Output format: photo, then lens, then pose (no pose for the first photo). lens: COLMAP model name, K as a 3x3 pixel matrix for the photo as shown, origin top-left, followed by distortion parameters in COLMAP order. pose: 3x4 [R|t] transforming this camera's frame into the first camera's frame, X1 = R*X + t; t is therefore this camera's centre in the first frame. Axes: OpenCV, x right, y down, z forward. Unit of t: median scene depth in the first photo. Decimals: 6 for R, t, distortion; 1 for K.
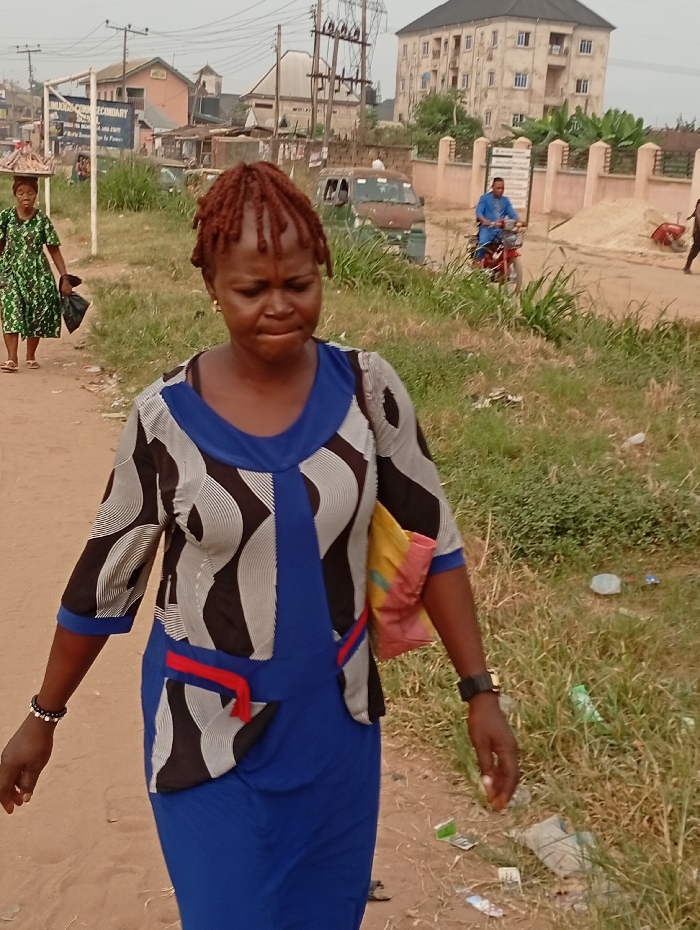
lens RADIAL K [[1452.3, 0, 292.3], [0, 1452.3, 529.7], [0, 0, 1]] dist [0.037682, 0.013014]
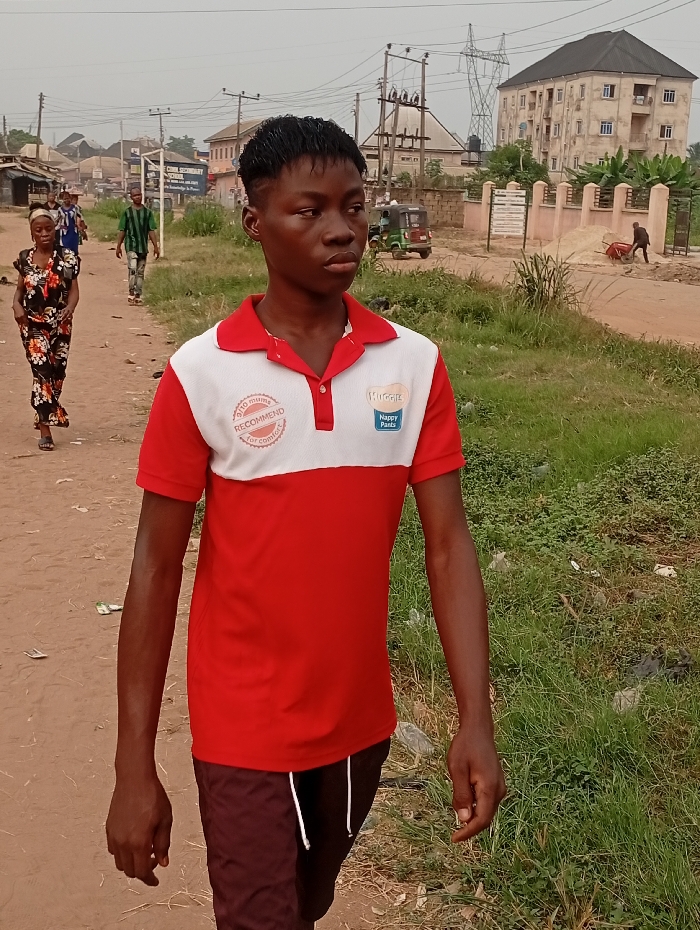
lens RADIAL K [[1488.0, 0, 282.4], [0, 1488.0, 448.8], [0, 0, 1]] dist [0.084423, -0.128490]
pose [[0.995006, -0.003125, -0.099765, 0.027460], [-0.005703, 0.996097, -0.088082, 0.028989], [0.099651, 0.088211, 0.991105, -0.106602]]
